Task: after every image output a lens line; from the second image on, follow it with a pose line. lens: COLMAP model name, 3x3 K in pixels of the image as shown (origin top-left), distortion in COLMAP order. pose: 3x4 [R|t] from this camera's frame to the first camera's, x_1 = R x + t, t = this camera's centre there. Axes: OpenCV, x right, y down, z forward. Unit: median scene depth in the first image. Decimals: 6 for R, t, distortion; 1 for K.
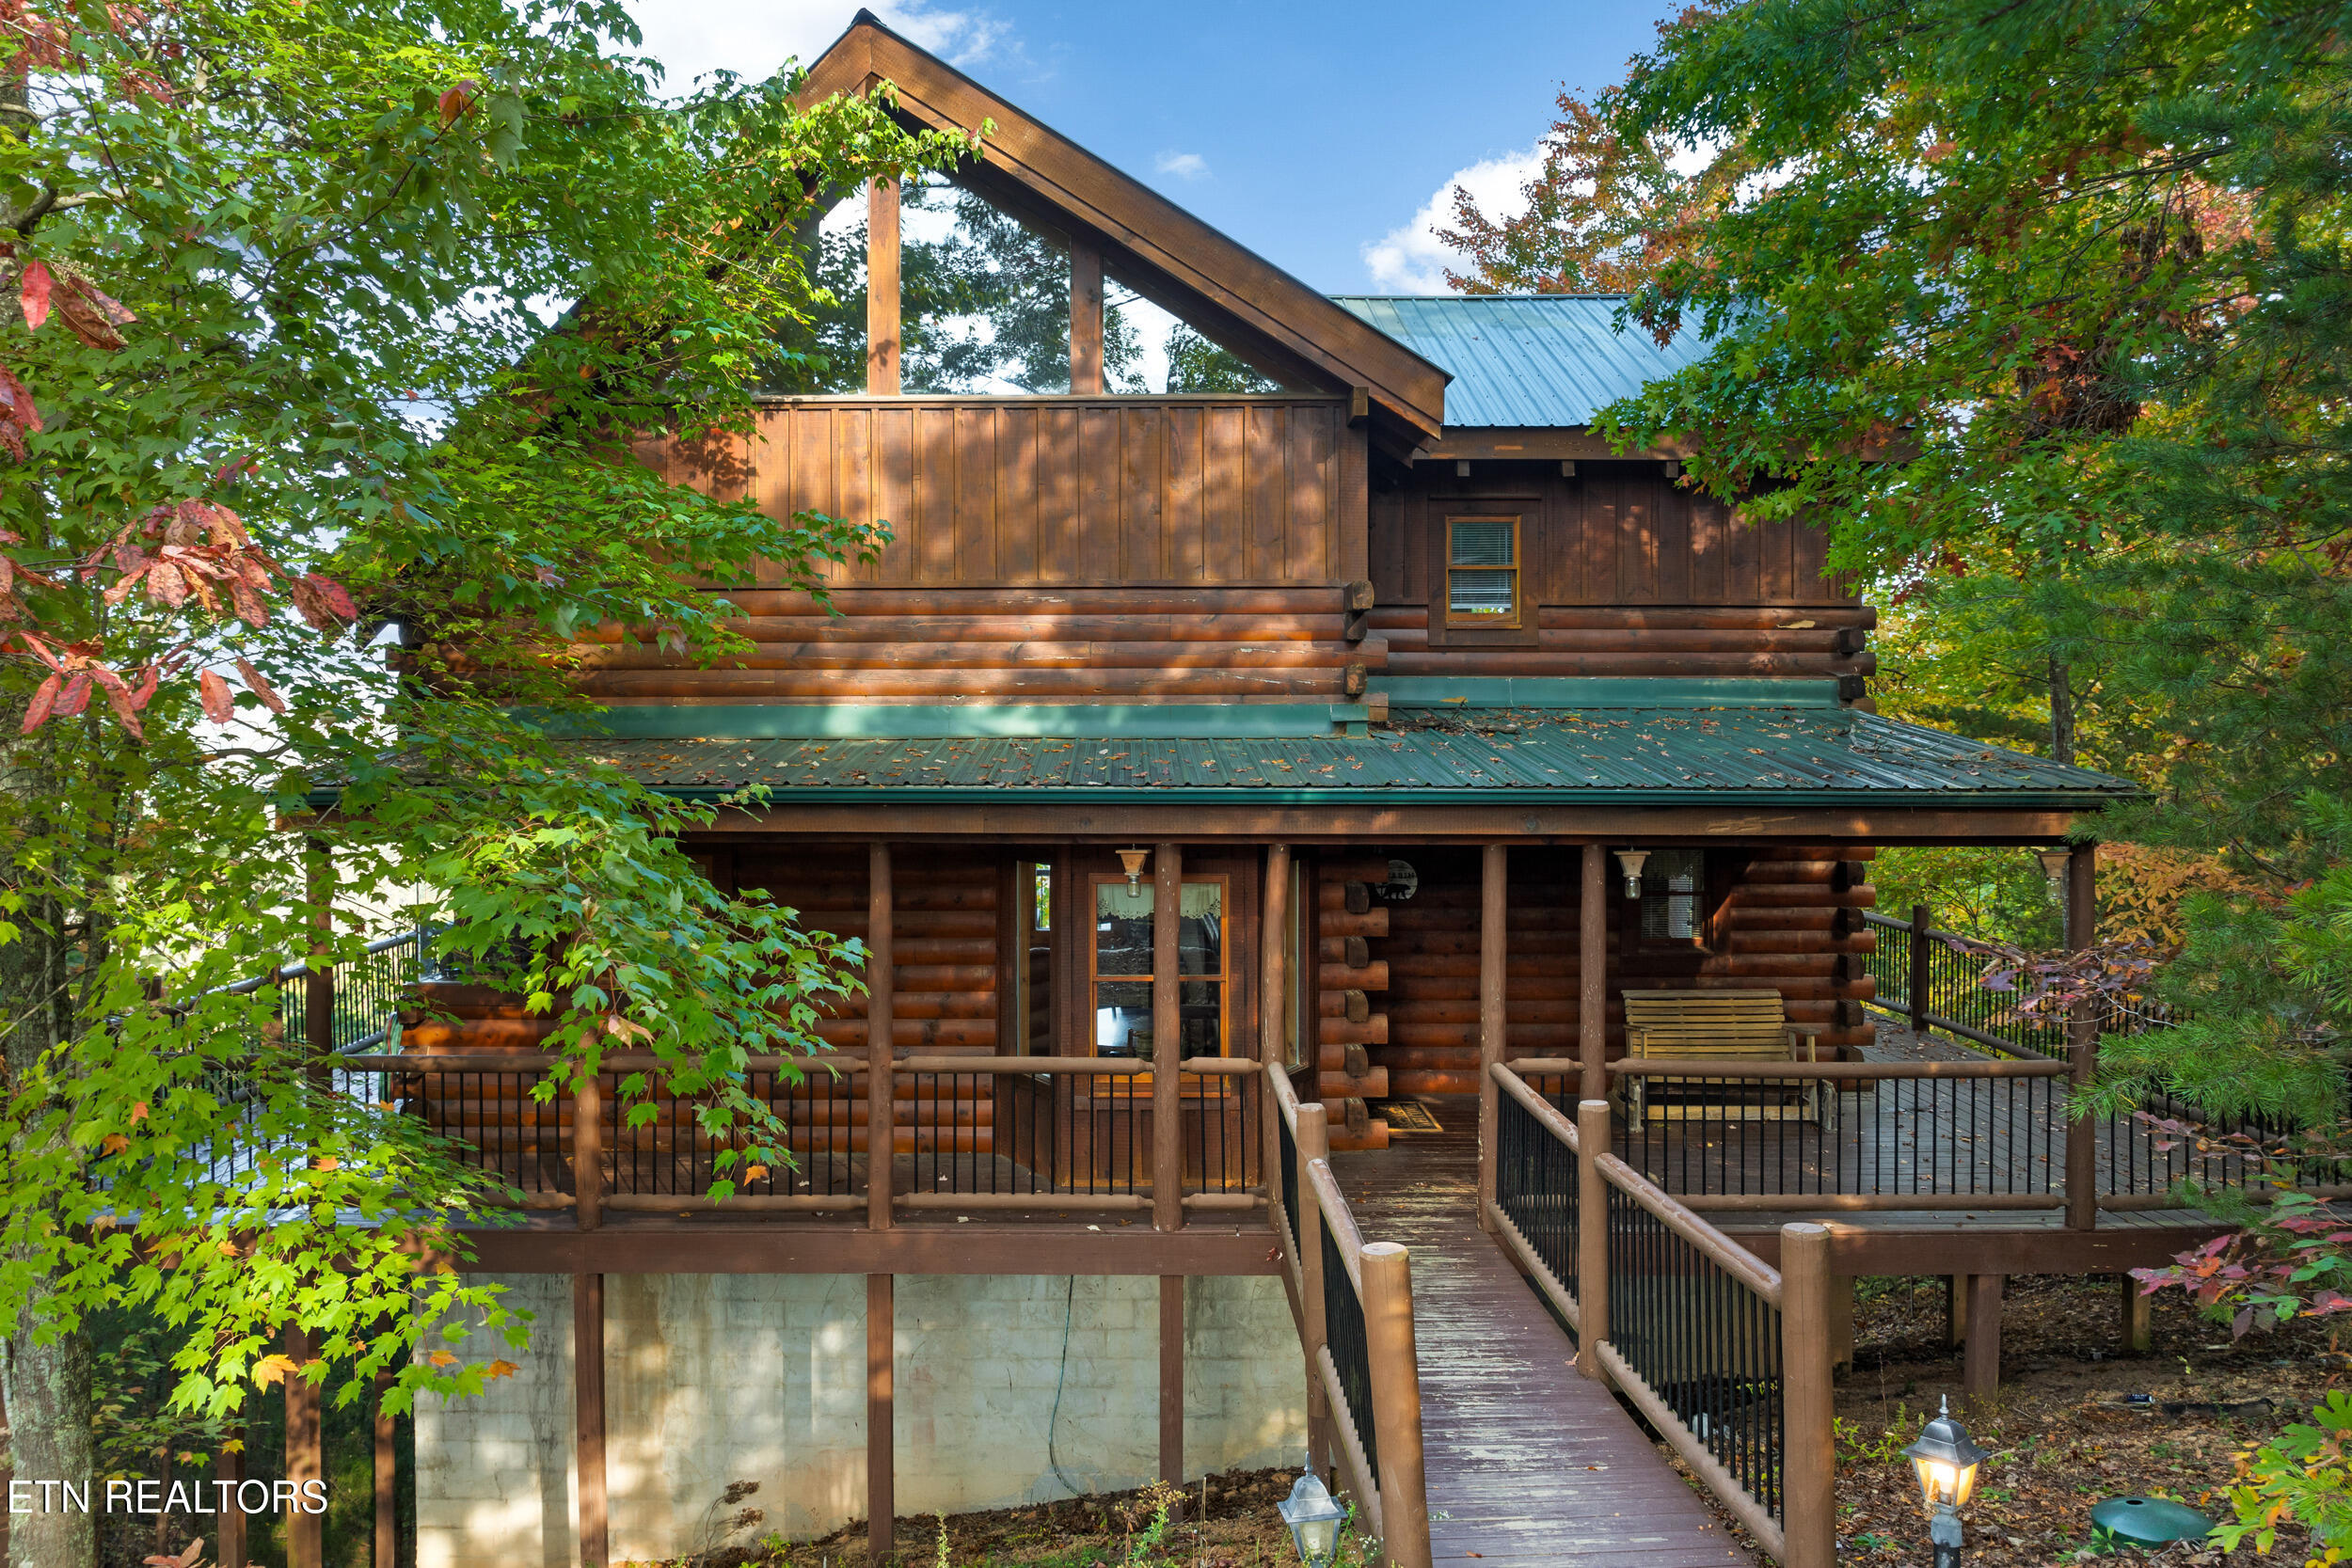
lens RADIAL K [[1621.0, 0, 1217.3], [0, 1621.0, 804.3], [0, 0, 1]] dist [-0.023988, -0.001953]
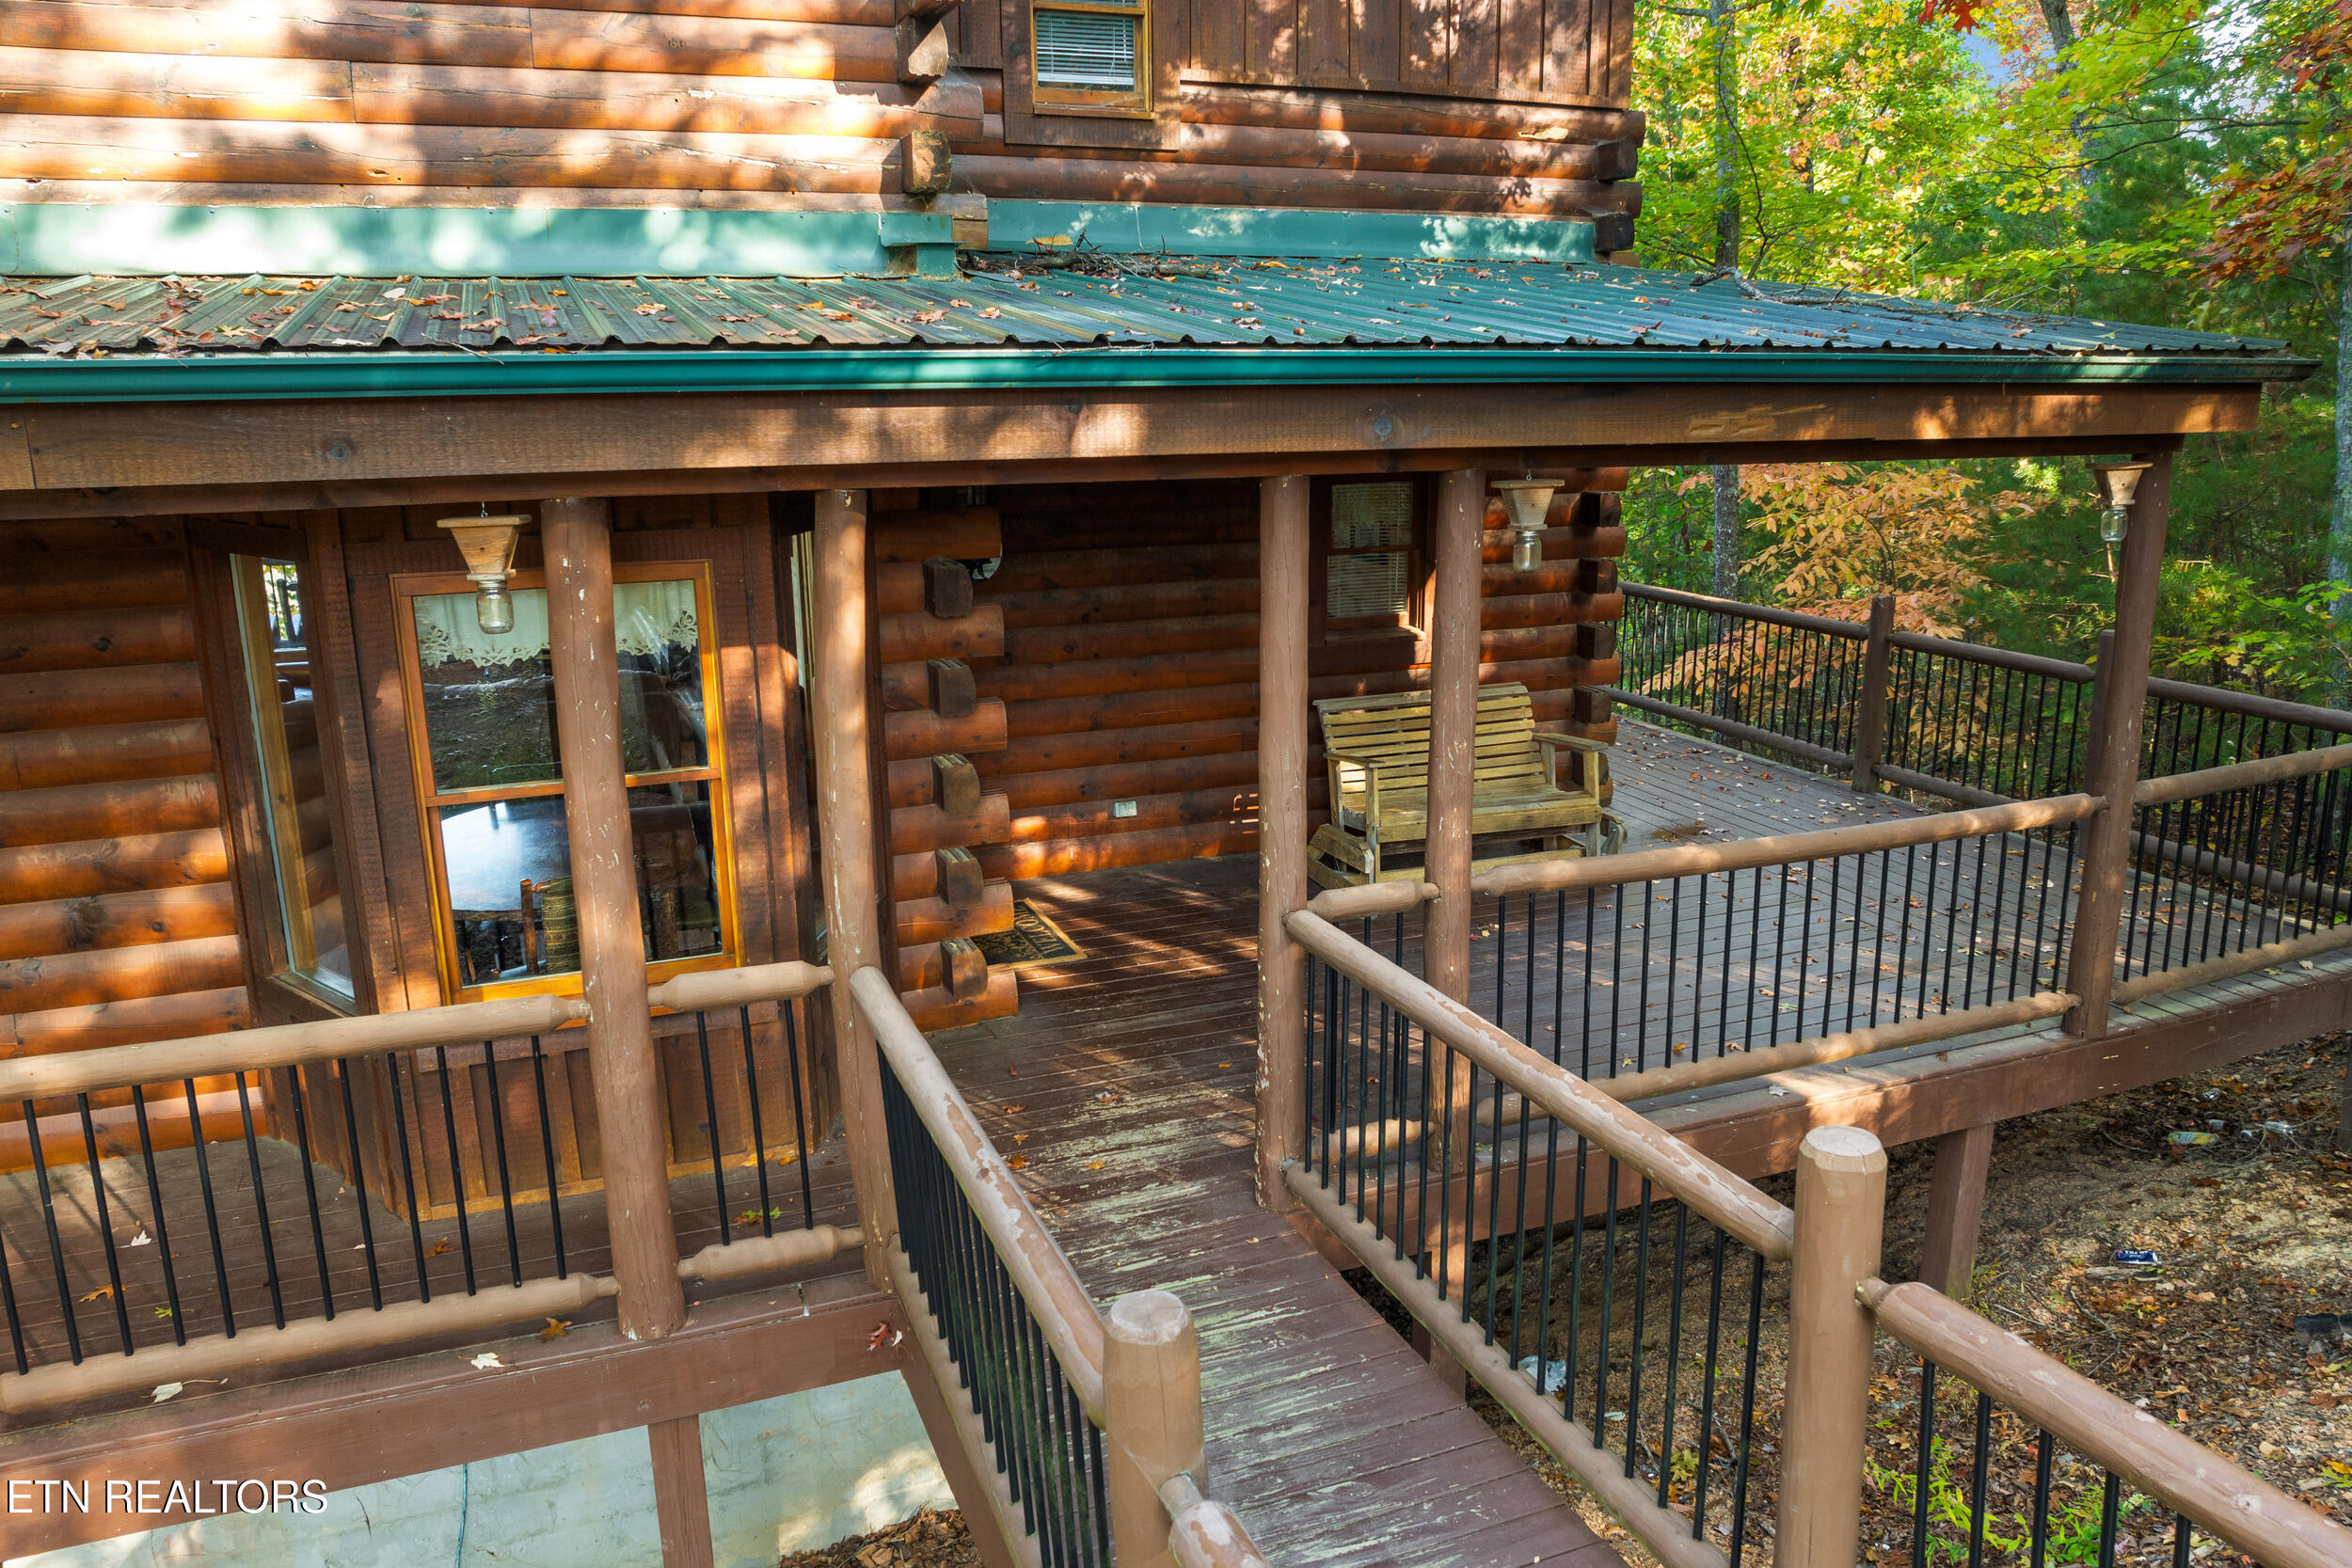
lens RADIAL K [[1621.0, 0, 1185.2], [0, 1621.0, 782.0], [0, 0, 1]] dist [-0.023988, -0.001953]
pose [[0.944001, -0.091278, 0.317064, -0.016938], [0.026349, 0.978757, 0.203321, 0.013586], [-0.328888, -0.183581, 0.926354, 0.480523]]
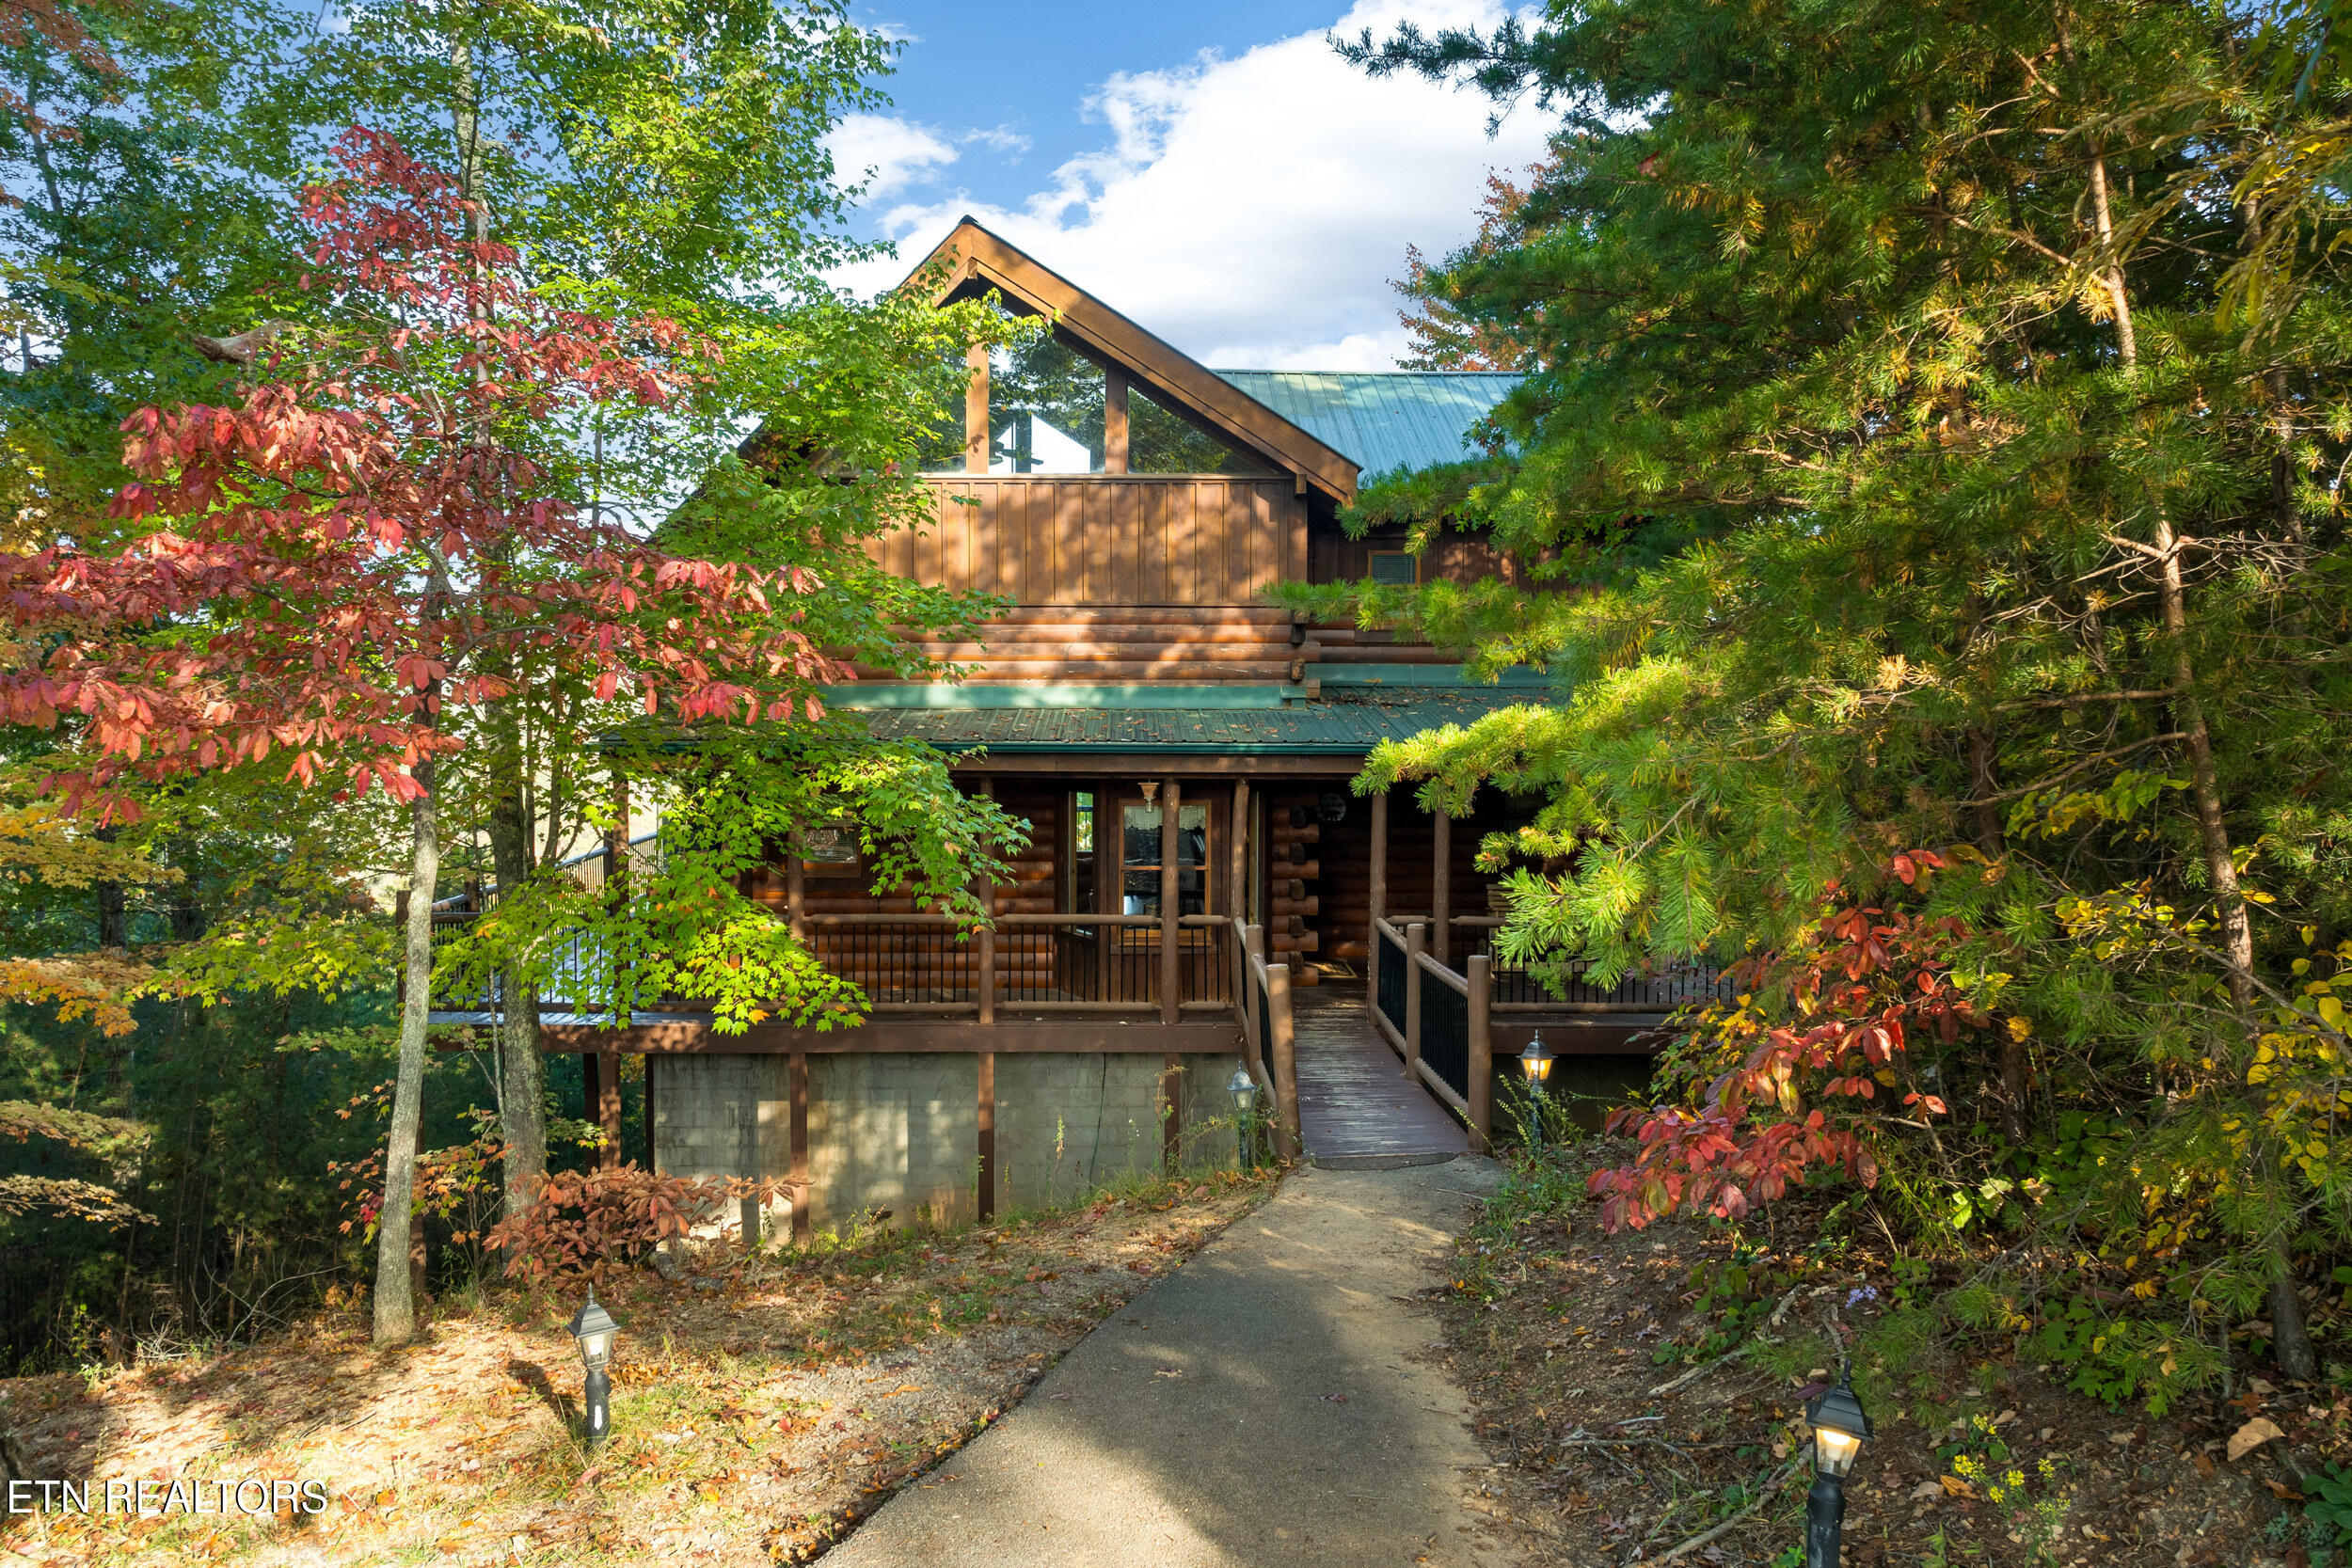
lens RADIAL K [[1621.0, 0, 1169.3], [0, 1621.0, 785.4], [0, 0, 1]] dist [-0.023988, -0.001953]
pose [[0.999670, 0.005242, -0.025157, 0.006239], [-0.004715, 0.999769, 0.020962, -0.001669], [0.025261, -0.020836, 0.999464, -0.501066]]
